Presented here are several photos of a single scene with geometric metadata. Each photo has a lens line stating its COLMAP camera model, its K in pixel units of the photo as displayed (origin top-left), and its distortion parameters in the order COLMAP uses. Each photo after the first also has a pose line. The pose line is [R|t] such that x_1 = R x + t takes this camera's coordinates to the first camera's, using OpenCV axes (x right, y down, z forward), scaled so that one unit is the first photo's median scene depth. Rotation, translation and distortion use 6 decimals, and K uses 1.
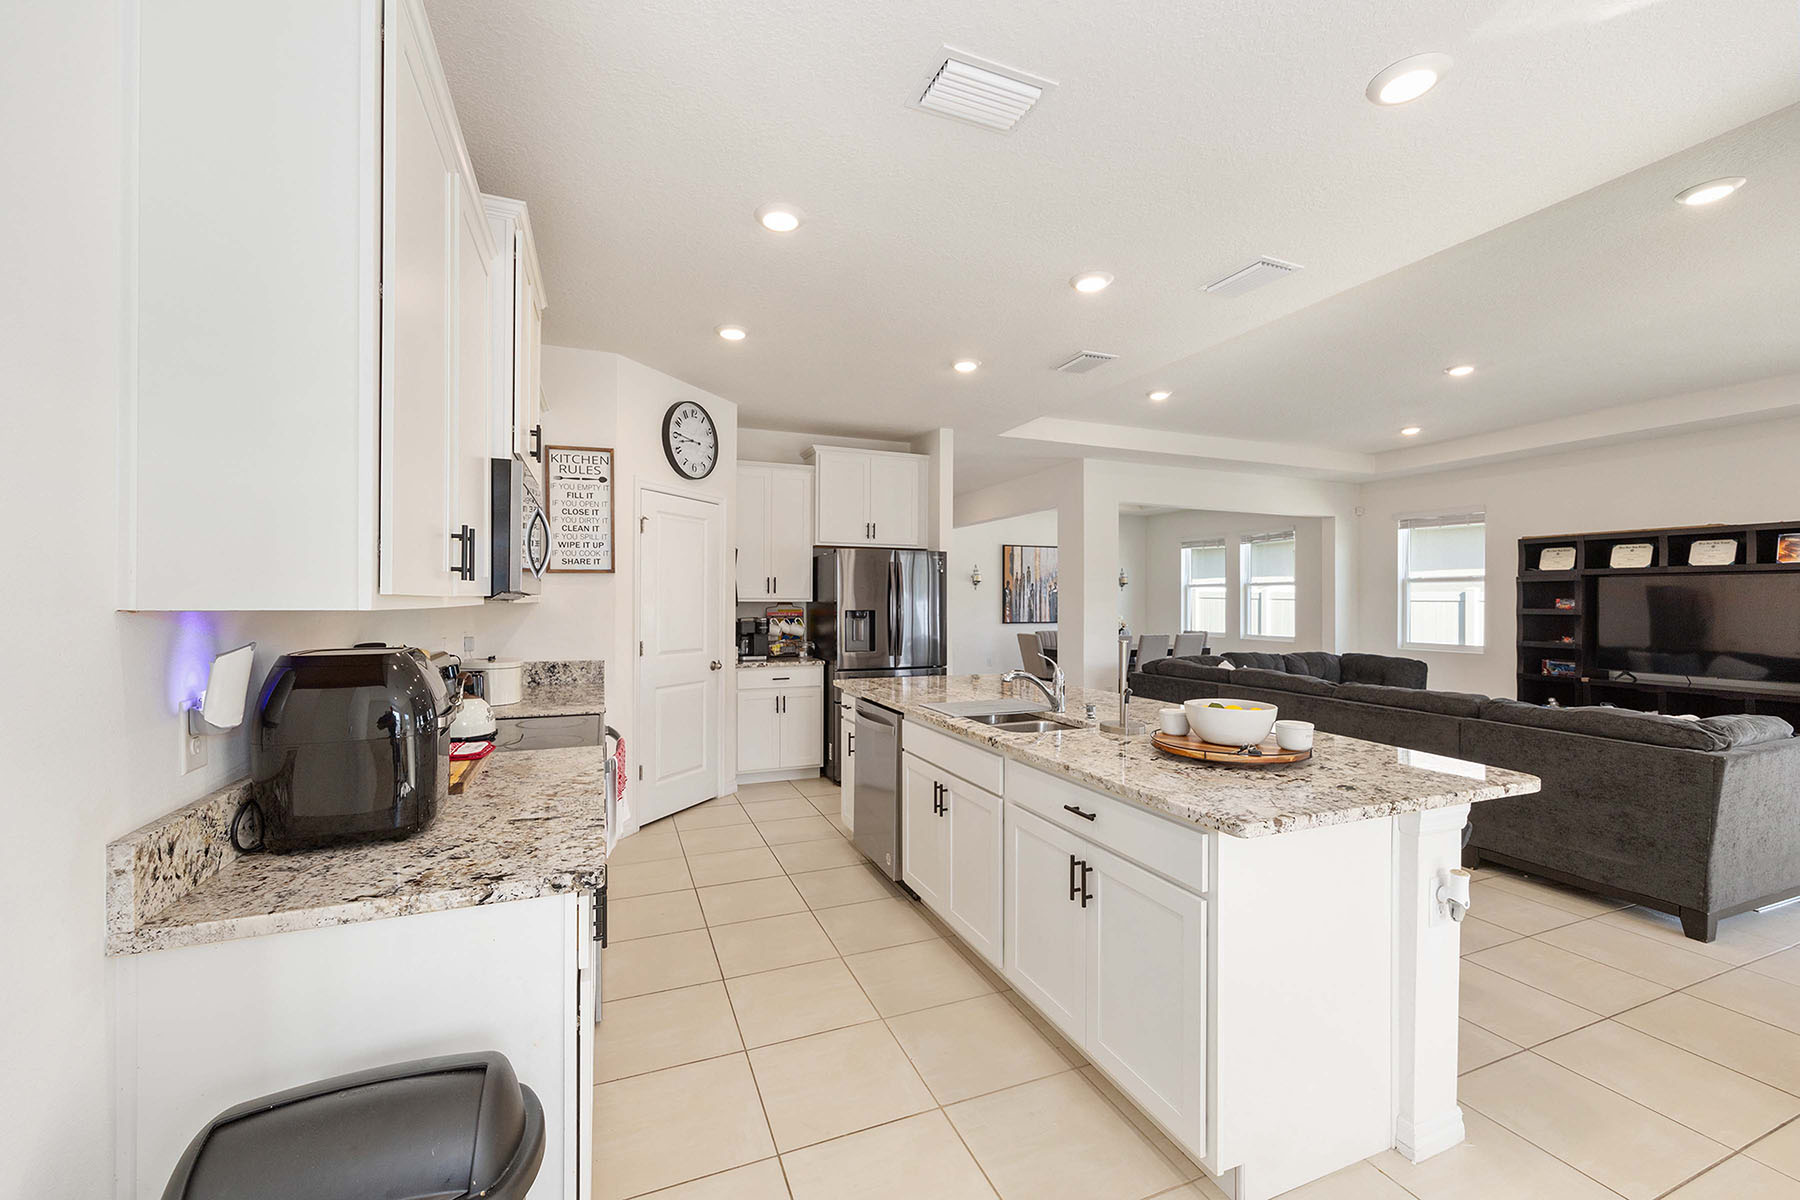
lens RADIAL K [[722.6, 0, 899.6], [0, 722.6, 599.3], [0, 0, 1]] dist [-0.005335, 0.002508]
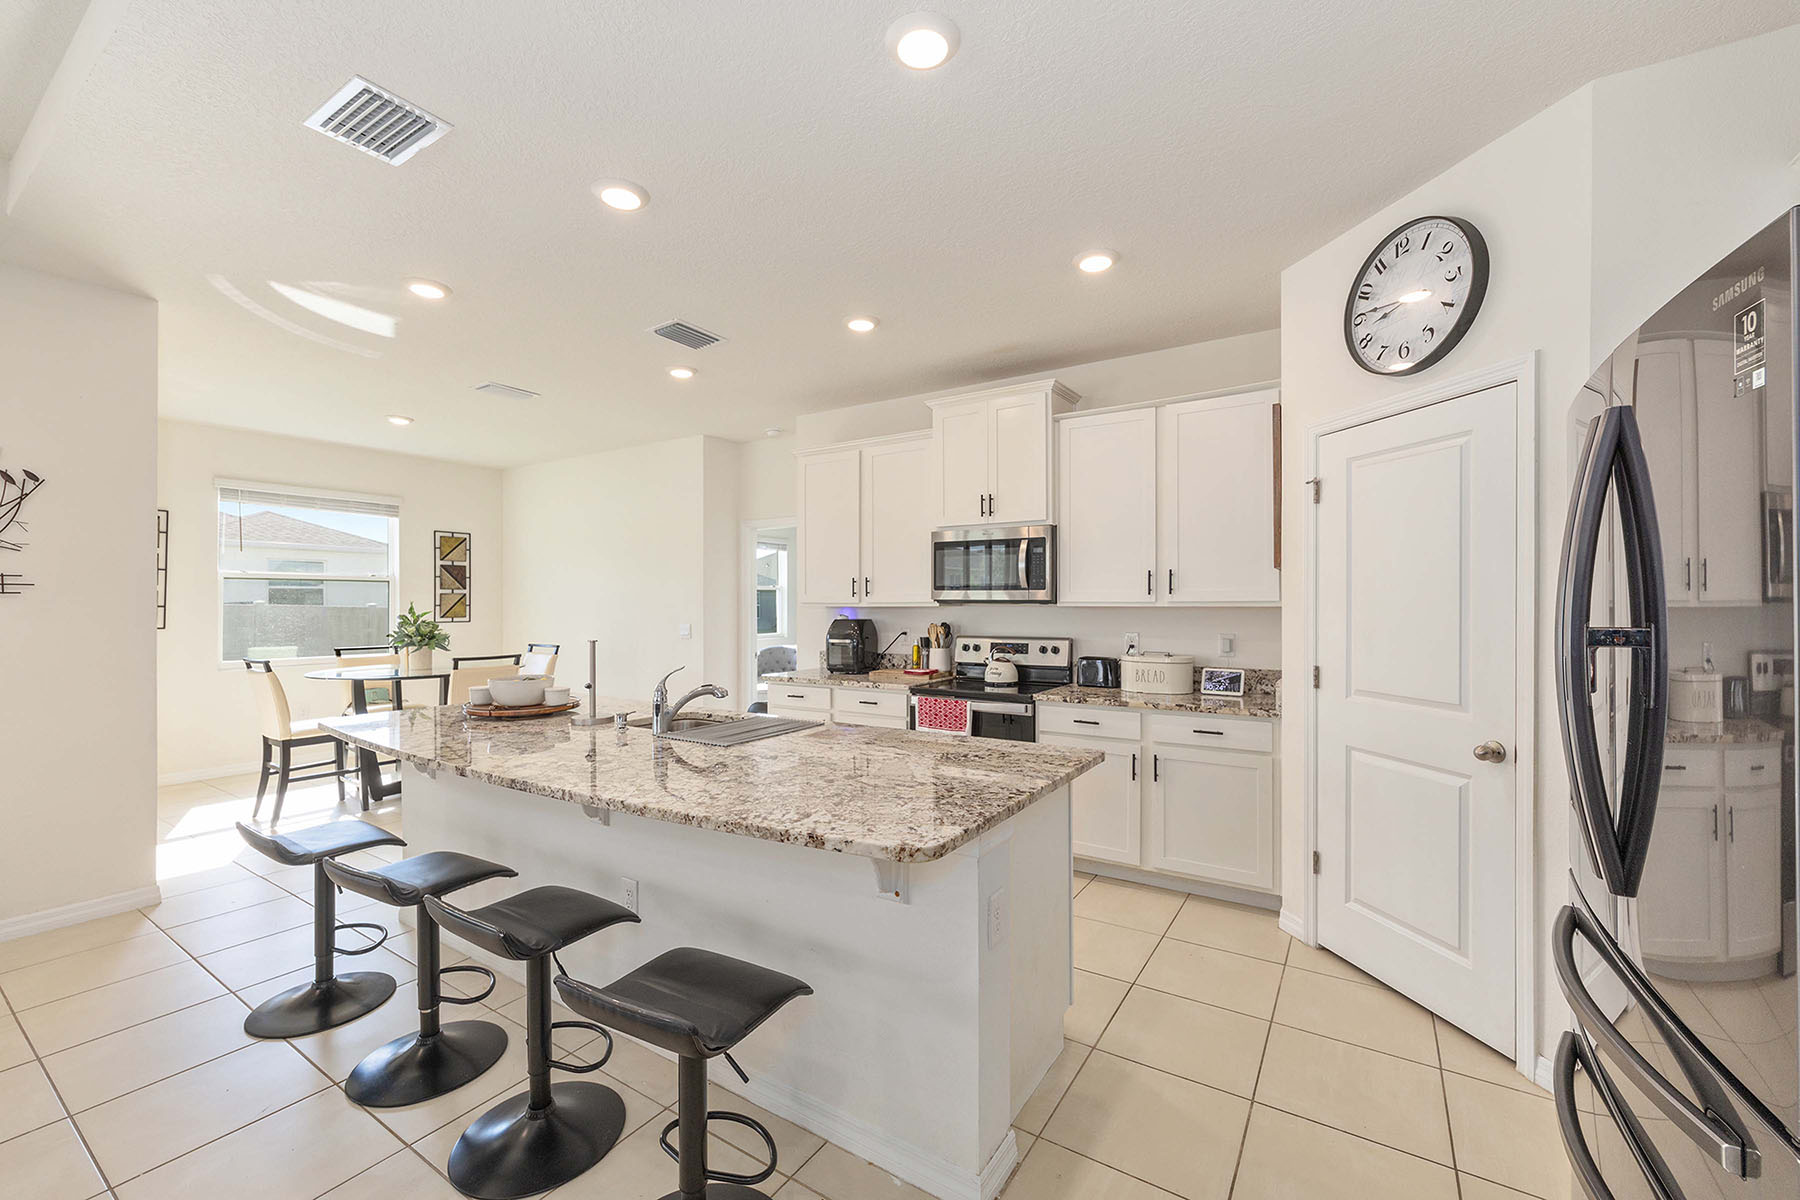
lens RADIAL K [[722.6, 0, 905.8], [0, 722.6, 604.8], [0, 0, 1]] dist [-0.005335, 0.002508]
pose [[-0.816760, -0.000394, -0.576978, 0.252791], [-0.000704, 1.000000, 0.000313, 0.001242], [0.576977, 0.000662, -0.816760, 0.993163]]
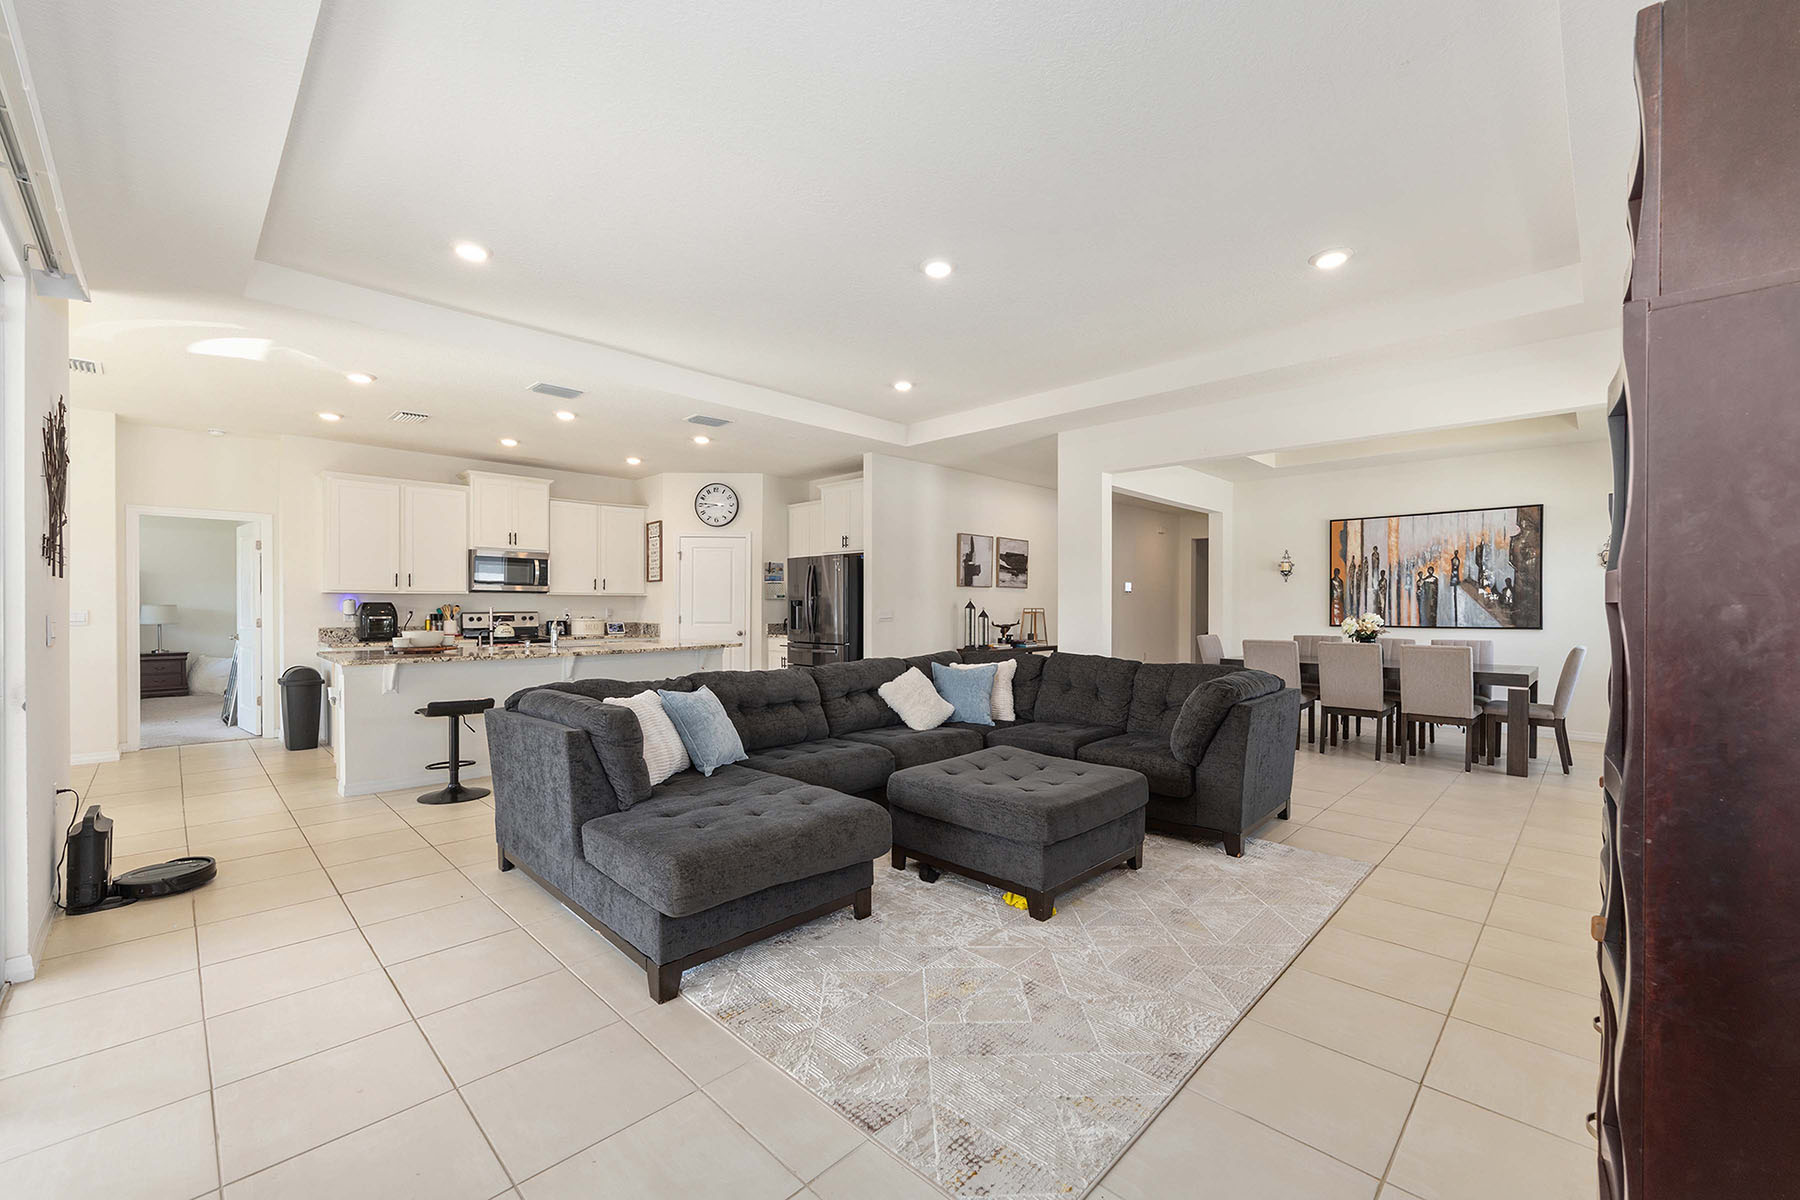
lens RADIAL K [[722.6, 0, 894.5], [0, 722.6, 609.8], [0, 0, 1]] dist [-0.005335, 0.002508]
pose [[0.397509, 0.002819, -0.917594, 1.244520], [0.000040, 0.999995, 0.003090, 0.027468], [0.917598, -0.001265, 0.397507, 0.566382]]
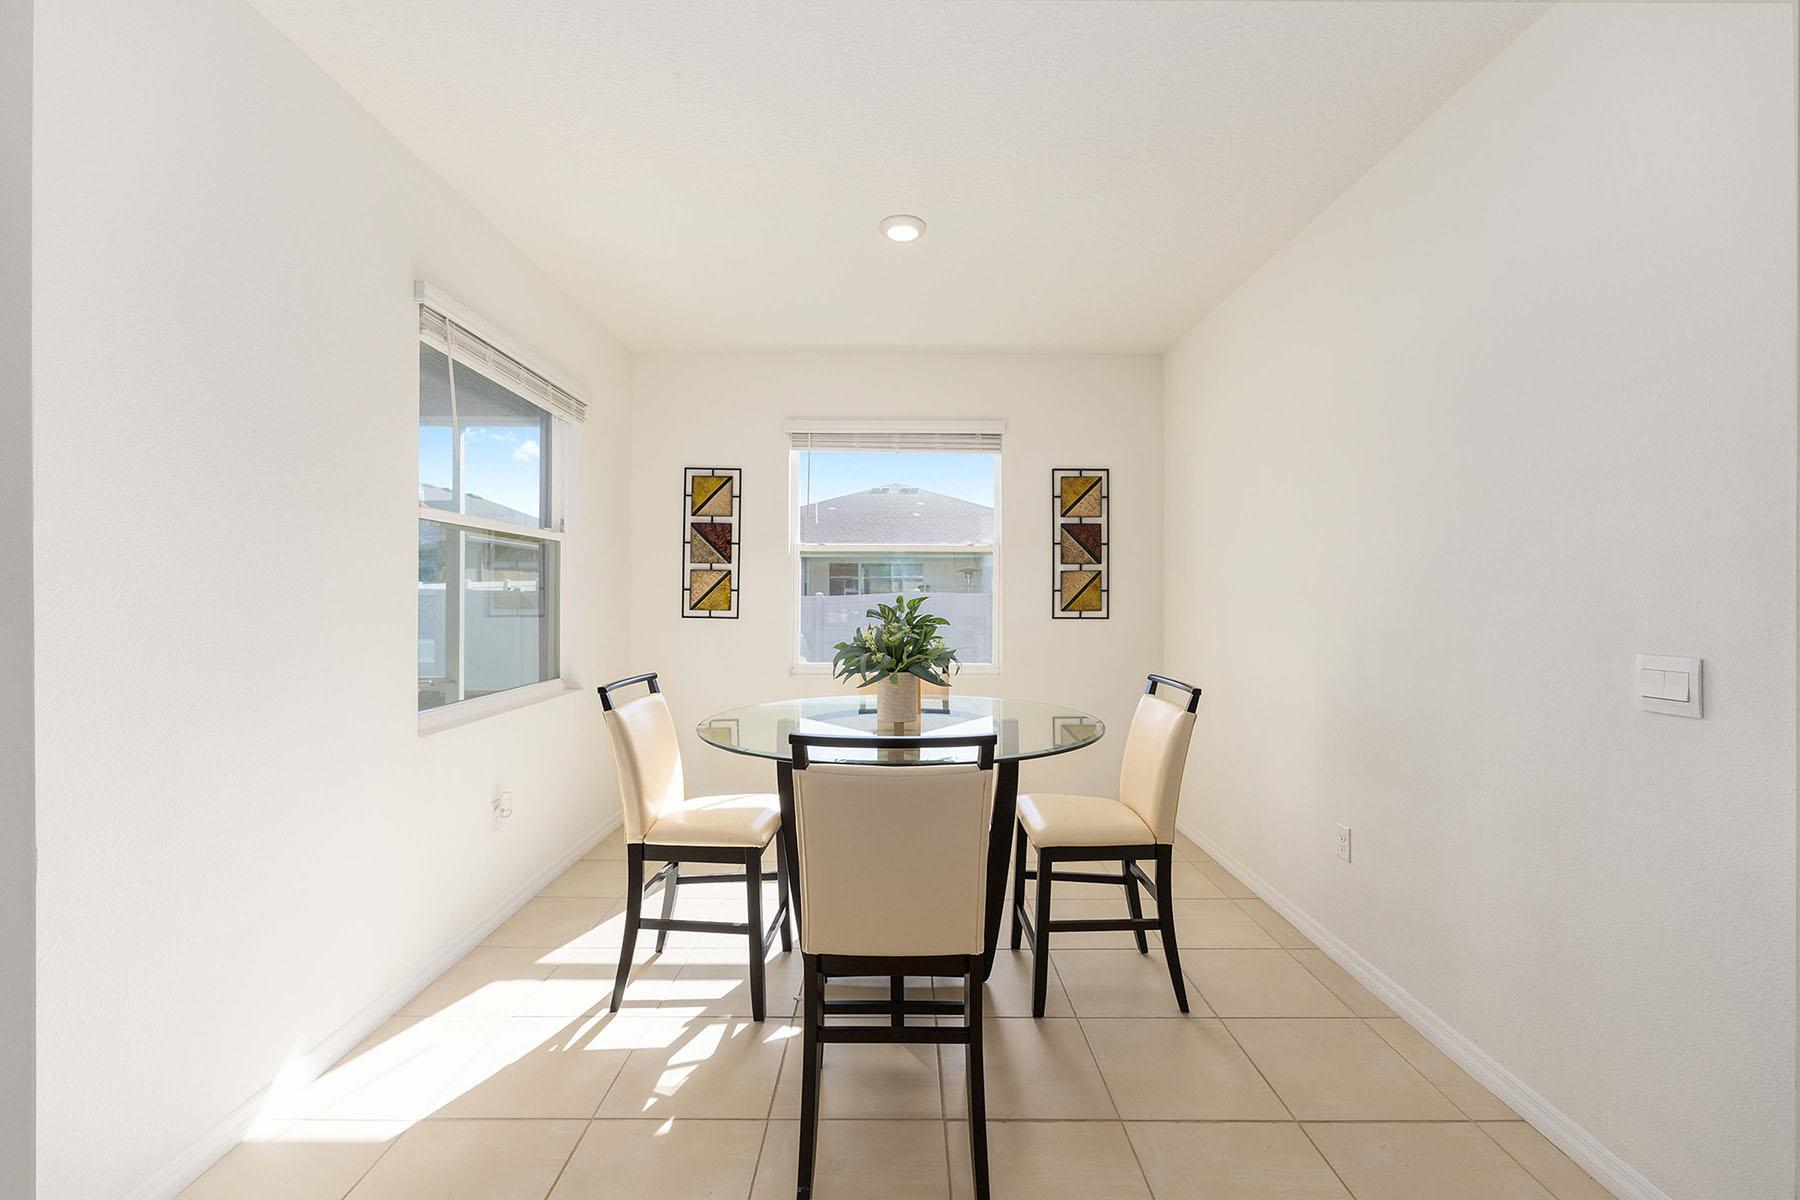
lens RADIAL K [[722.6, 0, 902.0], [0, 722.6, 594.3], [0, 0, 1]] dist [-0.005335, 0.002508]
pose [[-0.927561, -0.002801, 0.373661, 0.063463], [-0.004272, 0.999986, -0.003109, 0.009918], [-0.373647, -0.004480, -0.927560, 0.281798]]
